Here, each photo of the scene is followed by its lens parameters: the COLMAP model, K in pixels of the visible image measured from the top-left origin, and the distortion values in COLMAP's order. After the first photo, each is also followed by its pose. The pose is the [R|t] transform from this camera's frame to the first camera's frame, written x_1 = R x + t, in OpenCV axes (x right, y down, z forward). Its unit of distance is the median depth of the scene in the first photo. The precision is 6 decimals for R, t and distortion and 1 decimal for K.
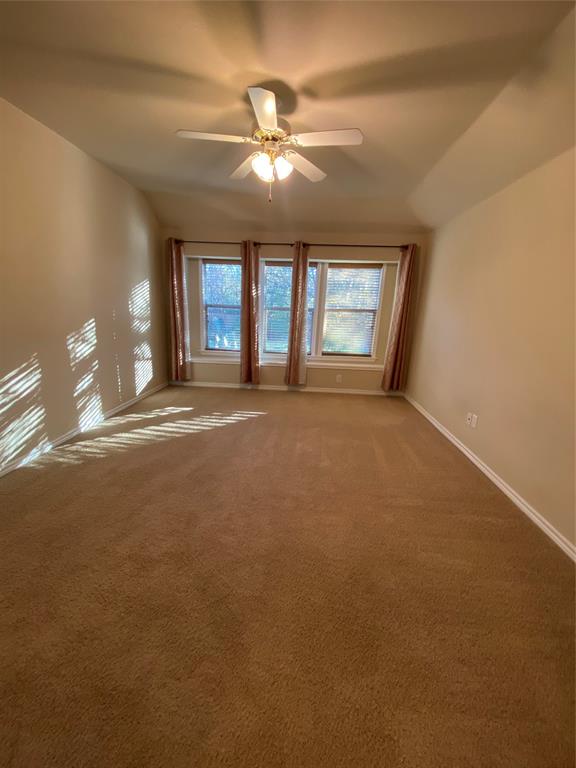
lens RADIAL K [[309.3, 0, 288.0], [0, 309.3, 384.0], [0, 0, 1]] dist [0.026248, -0.024917]
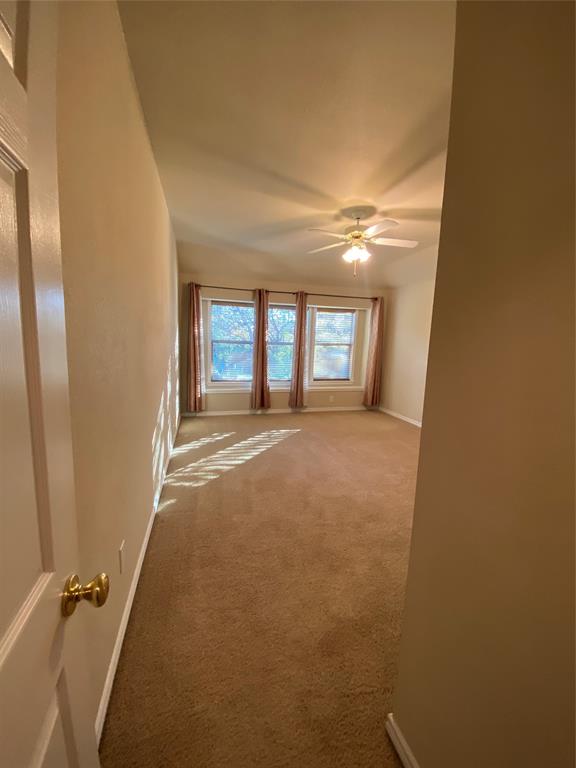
lens RADIAL K [[307.7, 0, 288.0], [0, 307.7, 384.0], [0, 0, 1]] dist [0.045362, -0.034931]
pose [[0.944290, -0.053743, 0.324695, -0.440253], [0.083295, 0.993483, -0.077803, 0.004756], [-0.318398, 0.100514, 0.942613, -0.118455]]
